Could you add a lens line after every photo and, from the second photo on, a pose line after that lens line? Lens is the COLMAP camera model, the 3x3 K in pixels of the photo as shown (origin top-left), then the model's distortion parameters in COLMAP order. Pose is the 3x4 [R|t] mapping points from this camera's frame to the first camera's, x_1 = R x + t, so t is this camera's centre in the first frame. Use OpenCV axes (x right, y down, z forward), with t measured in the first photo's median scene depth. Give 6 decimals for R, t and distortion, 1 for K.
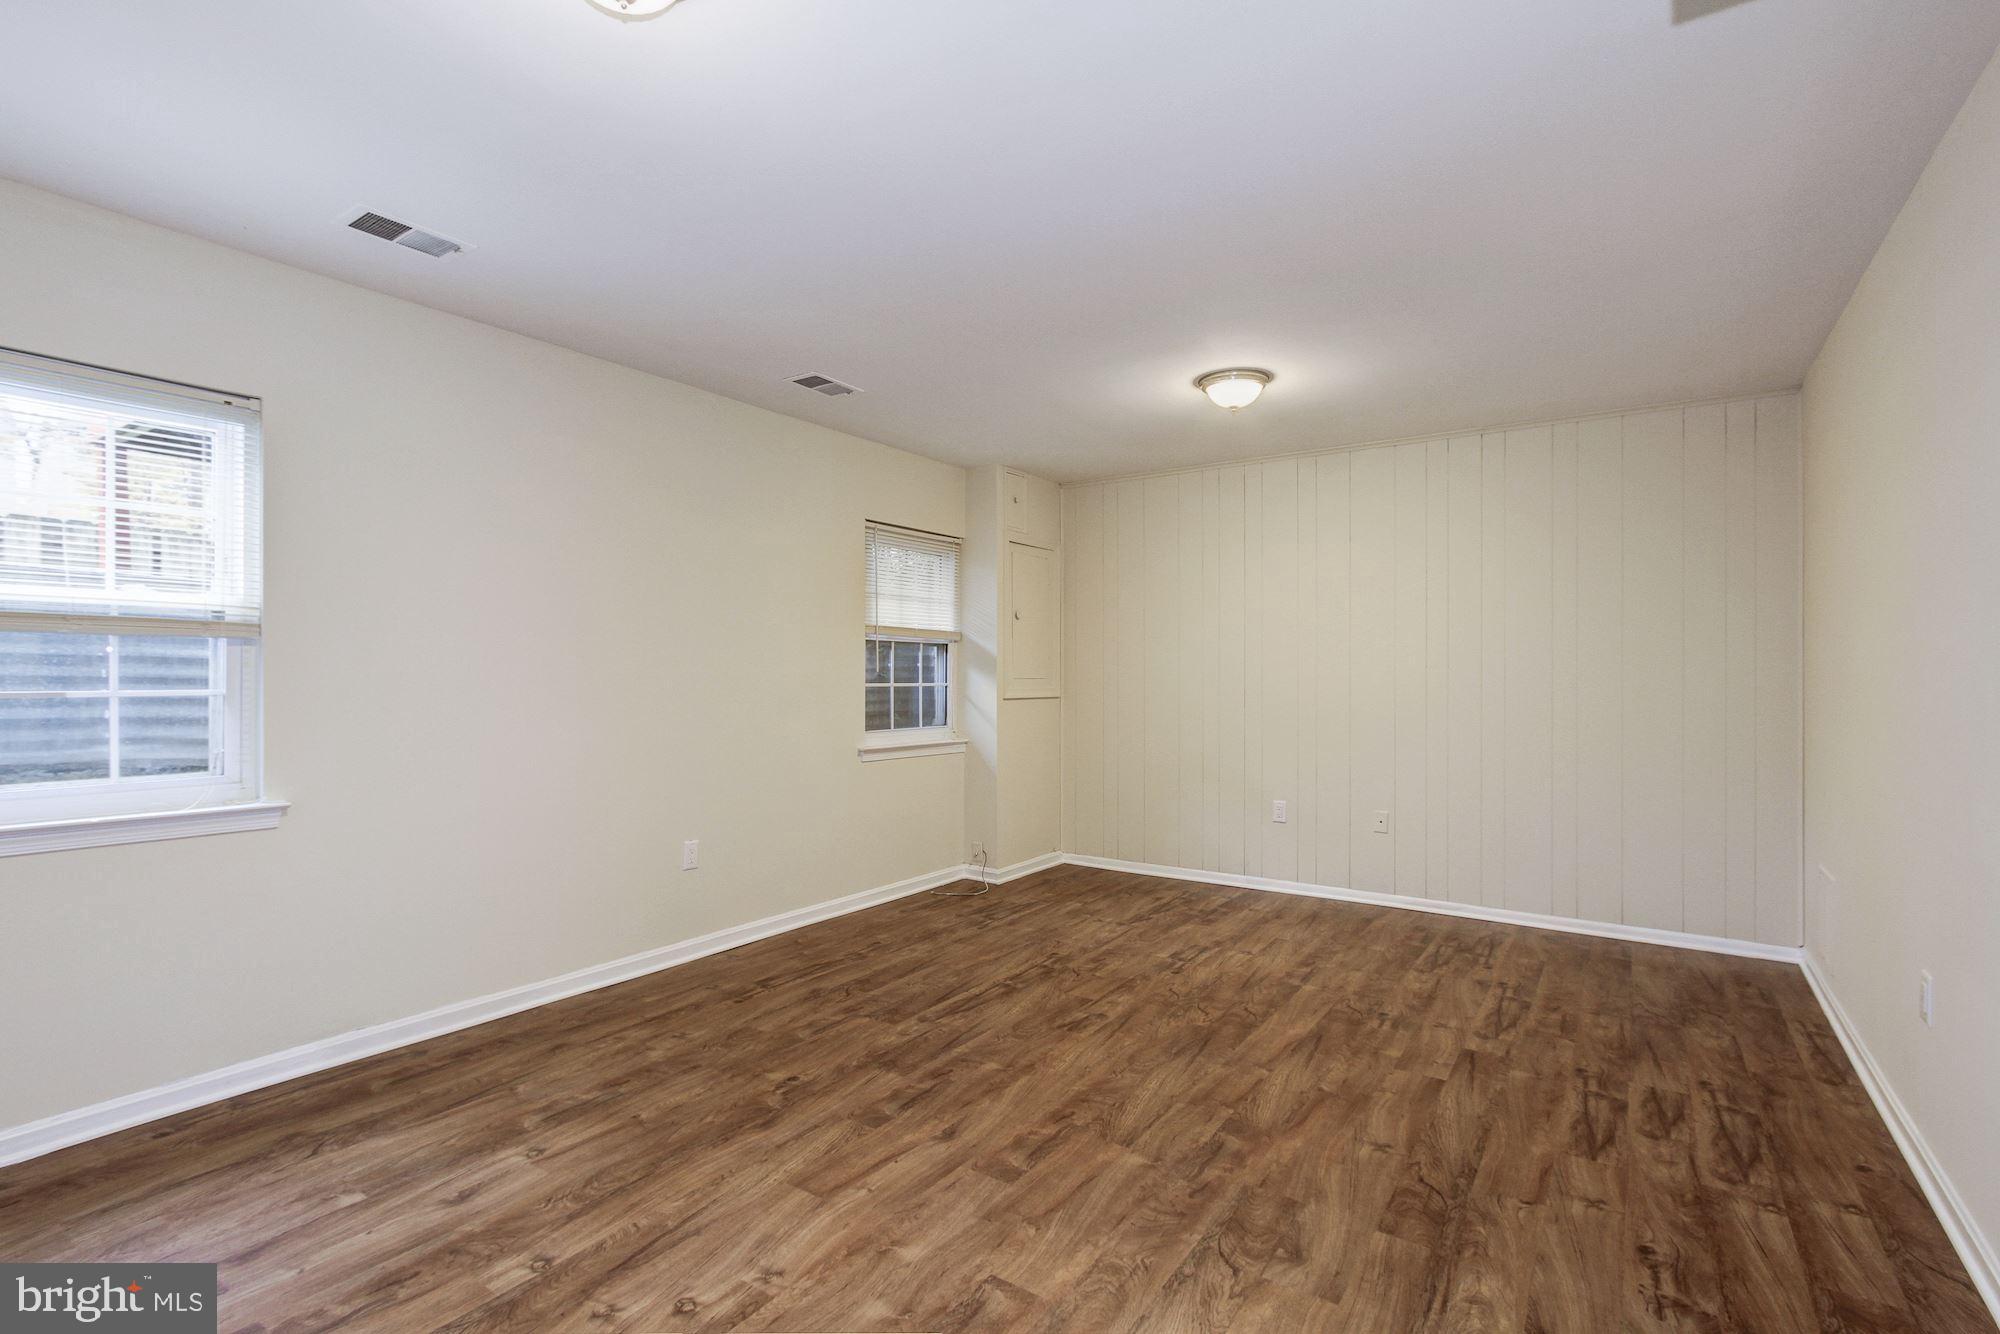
lens RADIAL K [[952.6, 0, 1000.5], [0, 952.6, 672.9], [0, 0, 1]] dist [0.004820, 0.000646]
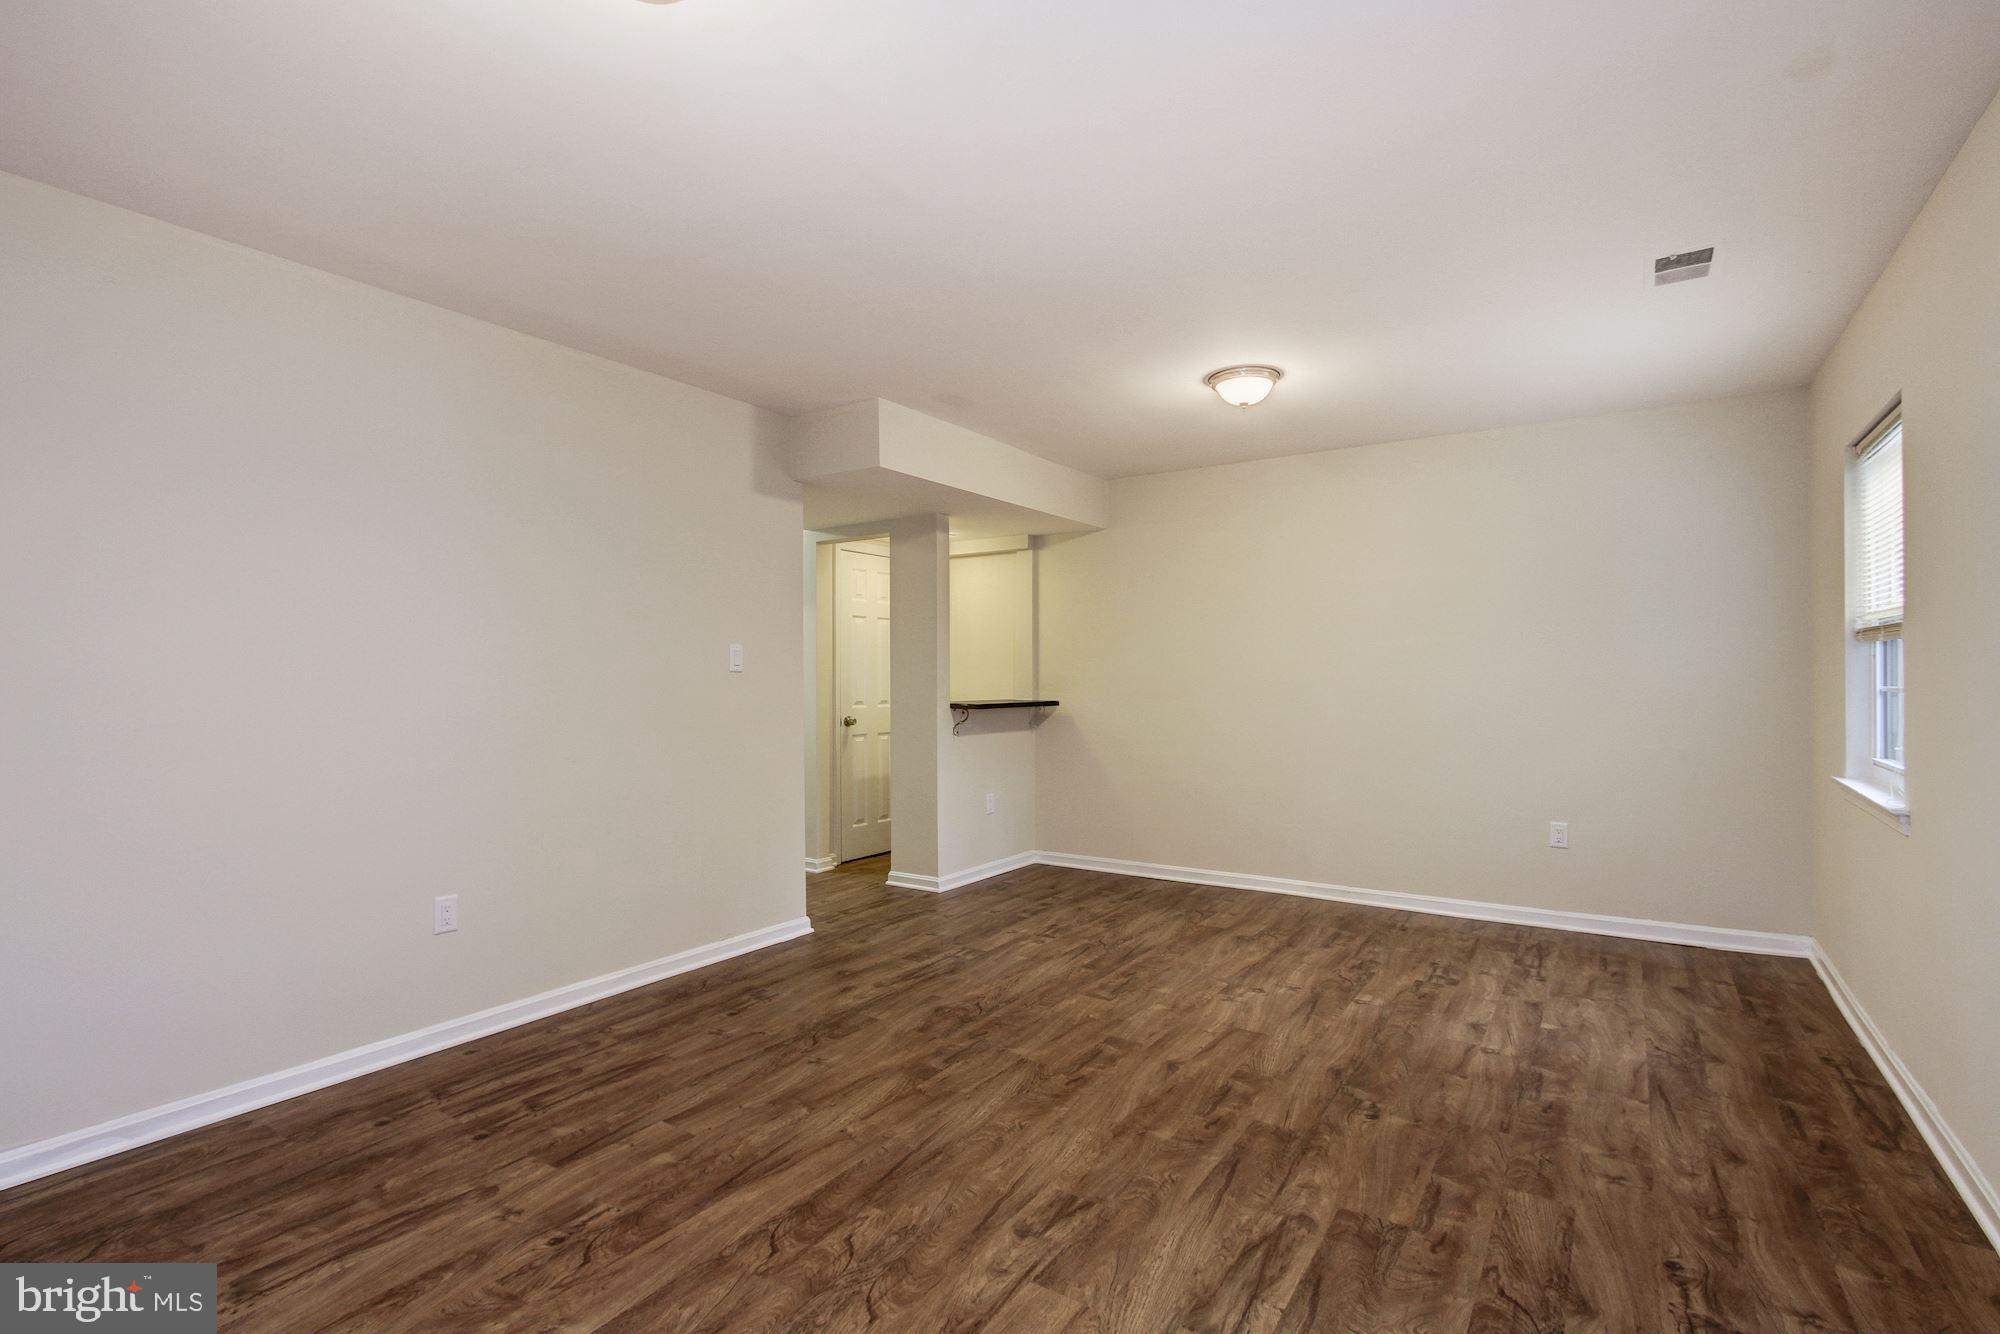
lens RADIAL K [[952.6, 0, 996.0], [0, 952.6, 670.8], [0, 0, 1]] dist [0.004820, 0.000646]
pose [[-0.999970, 0.003039, -0.007173, 0.153399], [0.003104, 0.999955, -0.008955, 0.003311], [0.007145, -0.008977, -0.999934, 1.958873]]
